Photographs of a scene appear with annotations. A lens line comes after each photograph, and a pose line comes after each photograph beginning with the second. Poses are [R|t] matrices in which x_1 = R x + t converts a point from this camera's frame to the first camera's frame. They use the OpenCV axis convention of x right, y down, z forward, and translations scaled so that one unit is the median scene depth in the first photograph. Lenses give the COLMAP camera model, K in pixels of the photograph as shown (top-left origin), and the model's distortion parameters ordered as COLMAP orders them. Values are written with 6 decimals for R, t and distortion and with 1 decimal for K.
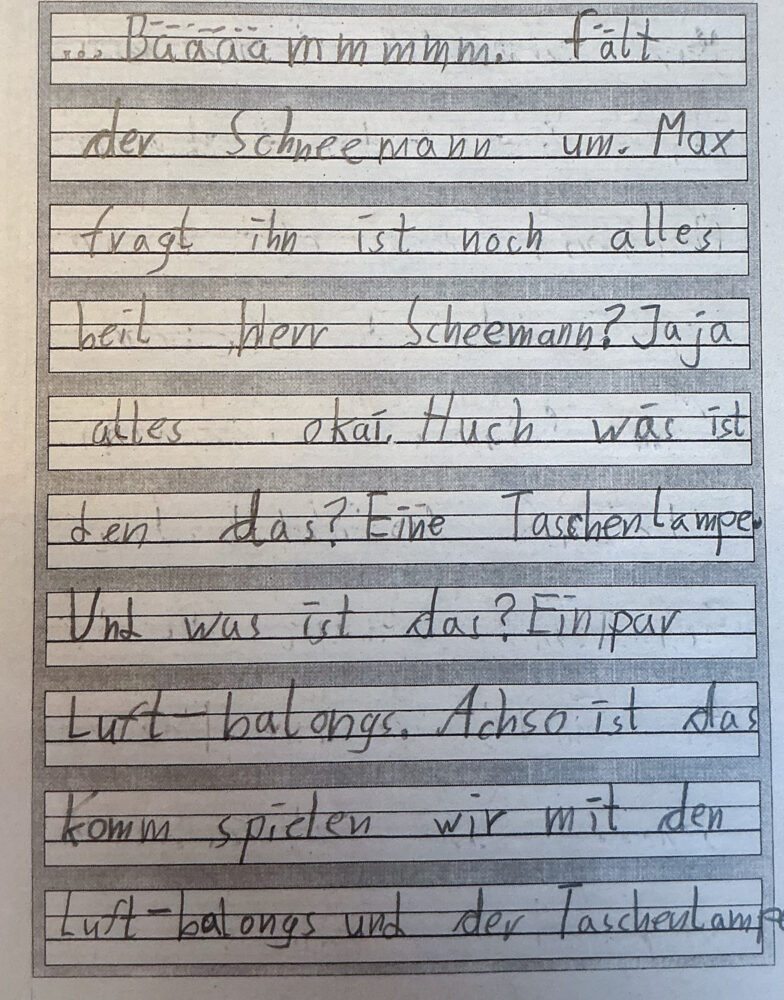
lens RADIAL K [[891.4, 0, 337.8], [0, 891.4, 494.0], [0, 0, 1]] dist [-0.002417, -0.000696]
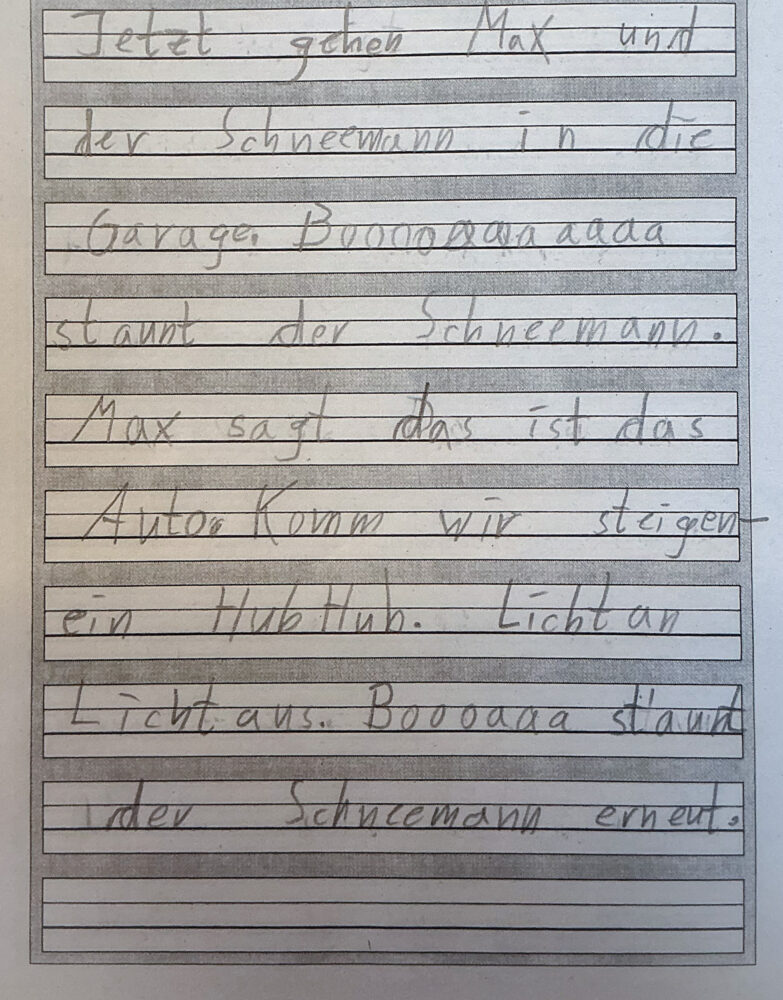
lens RADIAL K [[885.9, 0, 391.1], [0, 885.9, 510.5], [0, 0, 1]] dist [0.006091, 0.010632]
pose [[0.999434, 0.004093, -0.033405, 0.105385], [-0.003343, 0.999741, 0.022503, -0.000813], [0.033489, -0.022379, 0.999189, 0.001826]]
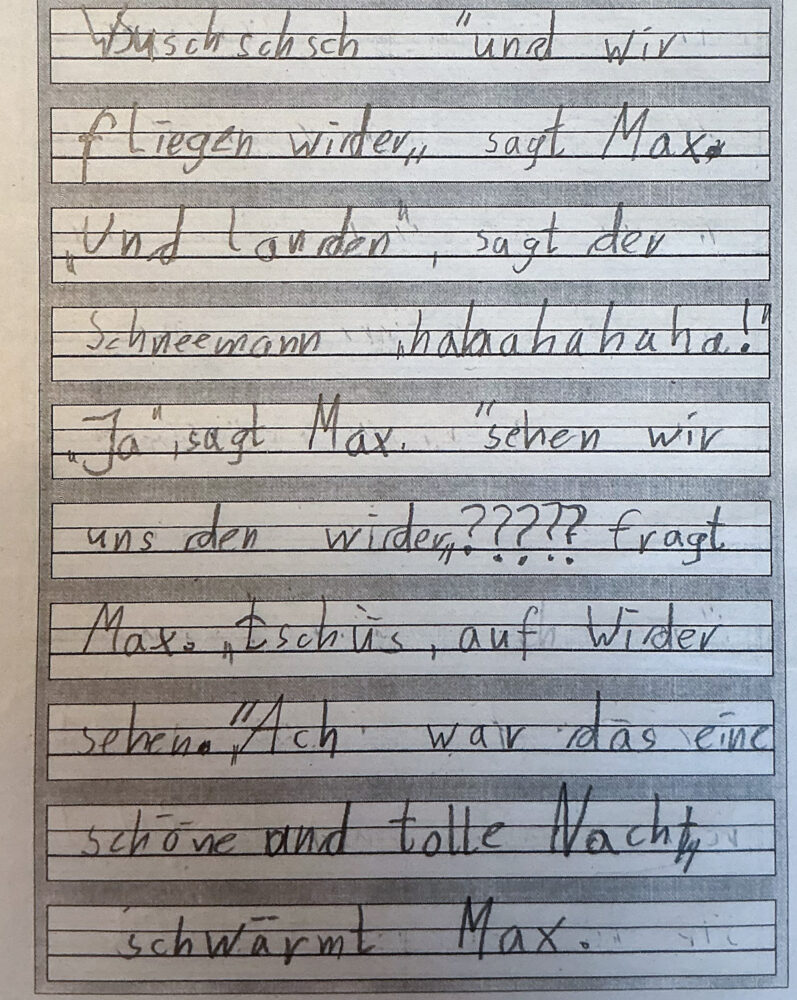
lens RADIAL K [[910.5, 0, 224.1], [0, 910.5, 521.9], [0, 0, 1]] dist [0.011249, -0.005715]
pose [[0.999950, 0.001827, -0.009809, -0.130528], [-0.001650, 0.999836, 0.018036, 0.000977], [0.009840, -0.018018, 0.999789, -0.002682]]
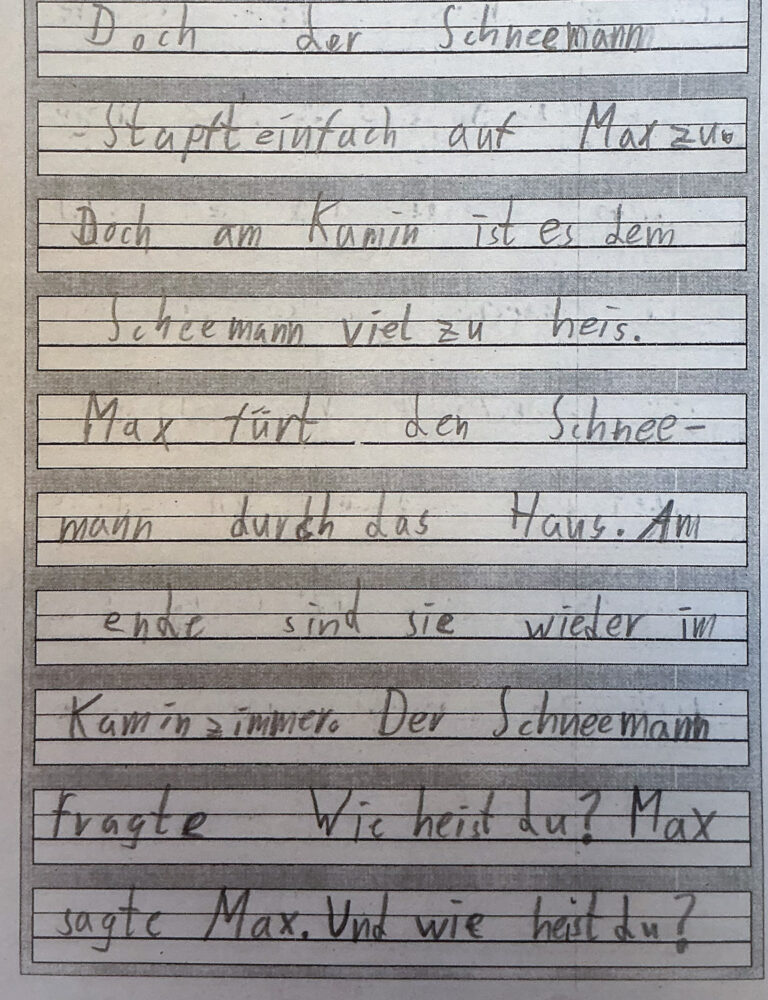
lens RADIAL K [[901.3, 0, 386.6], [0, 901.3, 508.2], [0, 0, 1]] dist [0.008559, 0.002185]
pose [[0.999563, 0.007562, -0.028572, 0.096246], [-0.007106, 0.999847, 0.016001, -0.000768], [0.028689, -0.015791, 0.999464, 0.001726]]
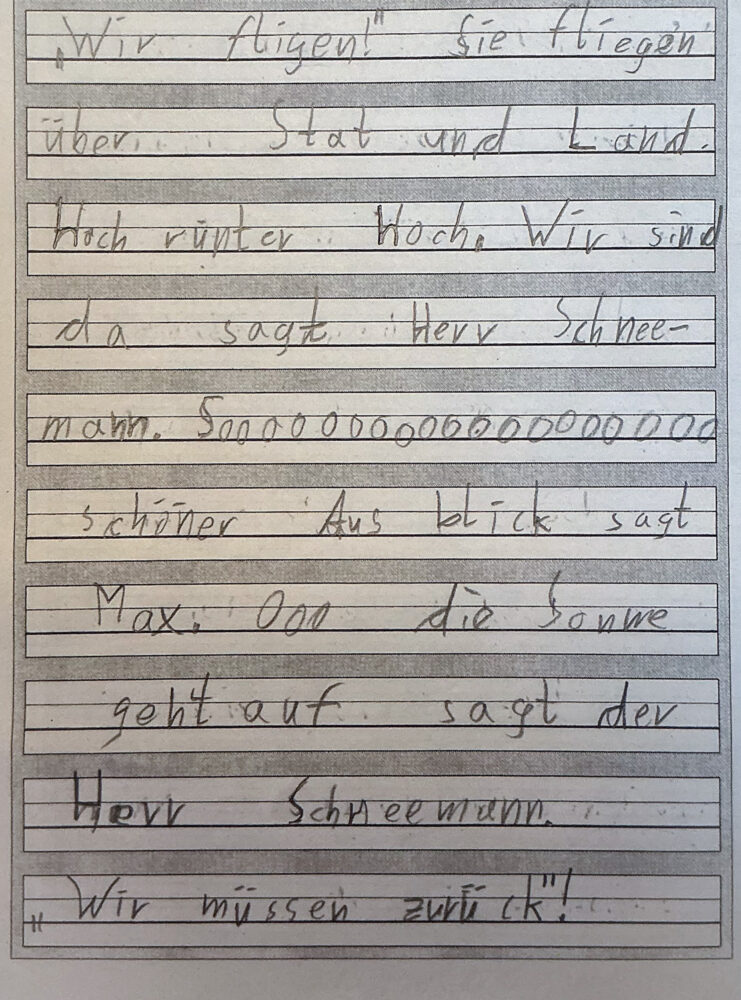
lens RADIAL K [[876.1, 0, 333.6], [0, 876.1, 510.9], [0, 0, 1]] dist [0.014272, -0.001636]
pose [[0.999691, 0.003688, -0.024587, 0.054242], [-0.003103, 0.999712, 0.023799, -0.000421], [0.024667, -0.023715, 0.999414, 0.001112]]
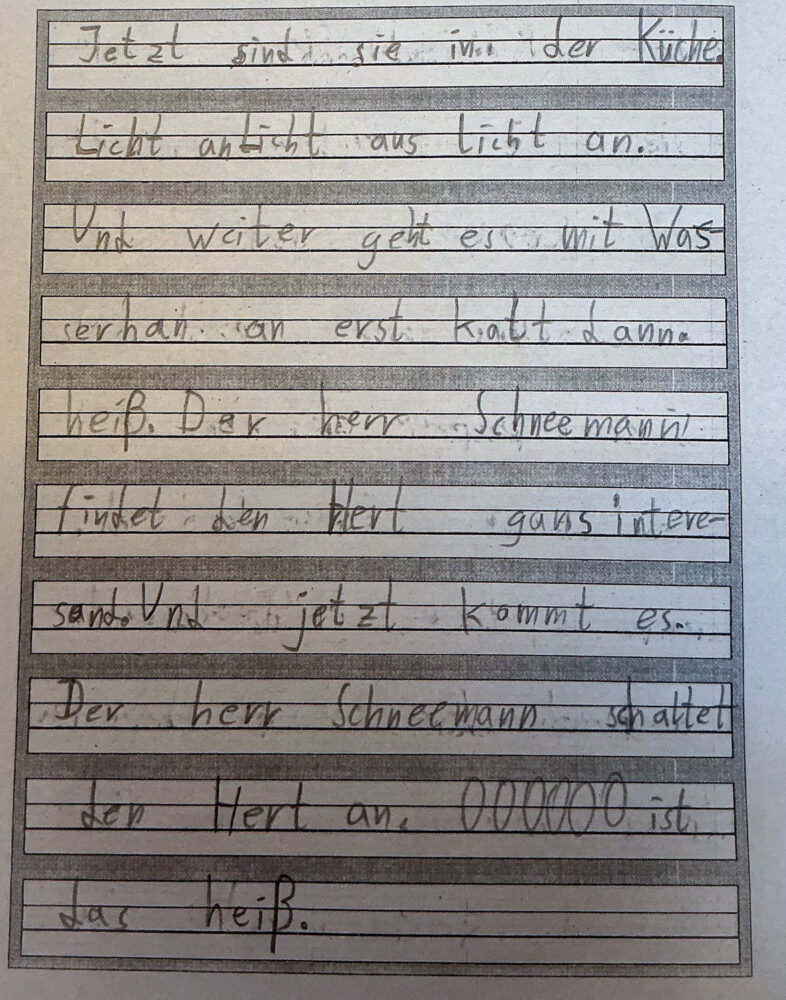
lens RADIAL K [[880.7, 0, 480.5], [0, 880.7, 462.5], [0, 0, 1]] dist [0.014225, 0.000017]
pose [[0.999274, 0.009225, -0.036975, 0.224600], [-0.010284, 0.999539, -0.028556, -0.001607], [0.036694, 0.028916, 0.998908, 0.004347]]
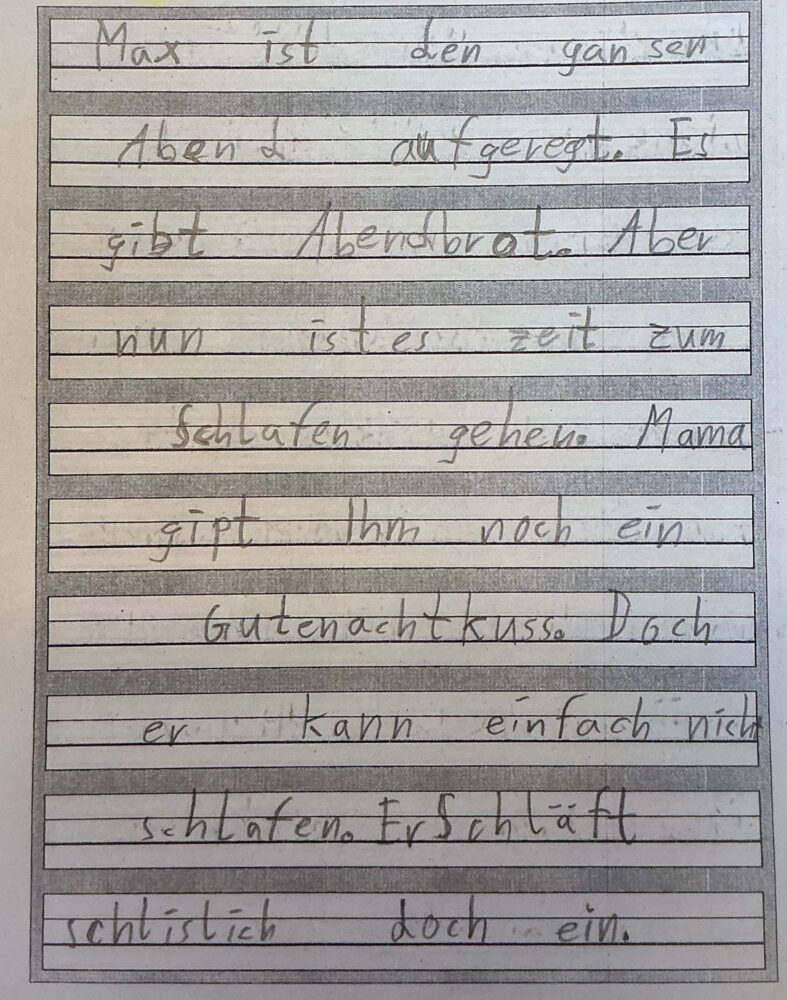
lens RADIAL K [[887.7, 0, 391.8], [0, 887.7, 495.9], [0, 0, 1]] dist [0.020283, 0.008874]
pose [[0.999719, 0.001400, -0.023676, 0.086621], [-0.001461, 0.999996, -0.002550, -0.000702], [0.023673, 0.002584, 0.999716, 0.001523]]
